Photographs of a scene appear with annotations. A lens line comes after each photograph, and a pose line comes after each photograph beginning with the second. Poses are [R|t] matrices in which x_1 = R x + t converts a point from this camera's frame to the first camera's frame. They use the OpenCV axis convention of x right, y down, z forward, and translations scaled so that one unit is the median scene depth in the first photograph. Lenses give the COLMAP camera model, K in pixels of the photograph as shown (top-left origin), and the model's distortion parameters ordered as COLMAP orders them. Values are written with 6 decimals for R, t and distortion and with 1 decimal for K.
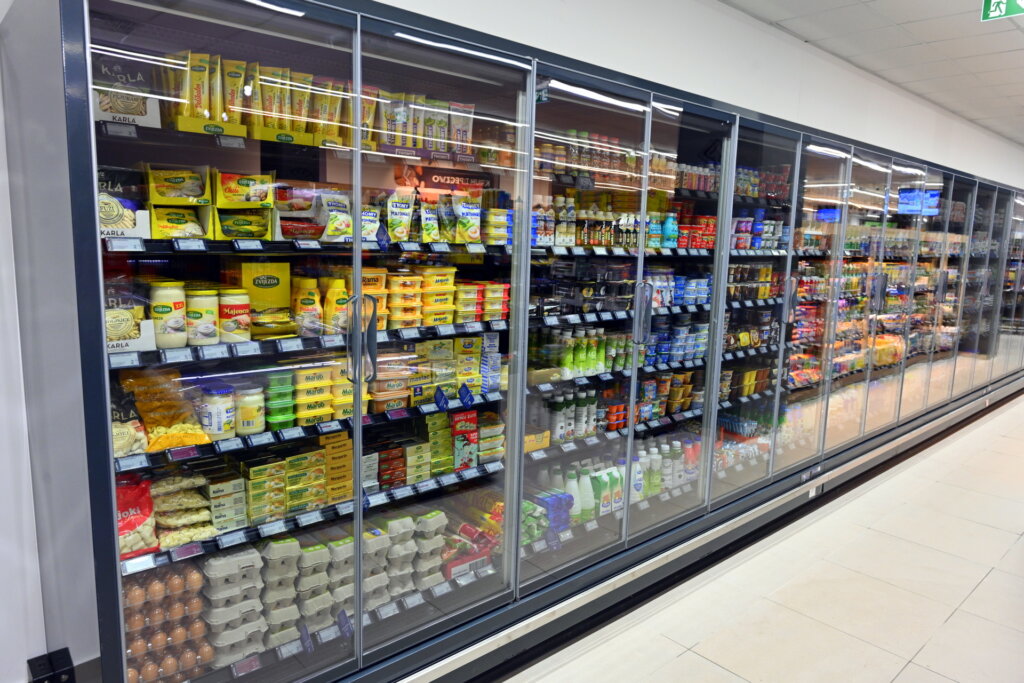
lens RADIAL K [[683.7, 0, 512.0], [0, 683.7, 341.5], [0, 0, 1]] dist [-0.004670, -0.002434]
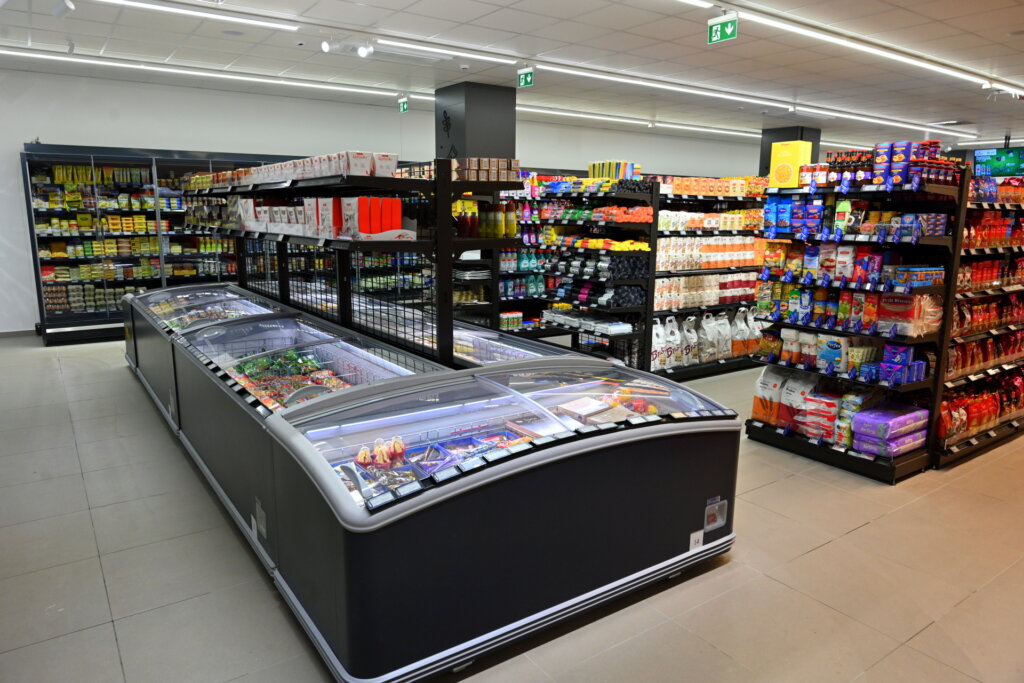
lens RADIAL K [[683.7, 0, 512.0], [0, 683.7, 341.5], [0, 0, 1]] dist [-0.004670, -0.002434]
pose [[0.991871, 0.007077, -0.127053, 2.743950], [-0.001223, 0.998936, 0.046091, 0.459832], [0.127244, -0.045561, 0.990824, -2.769550]]
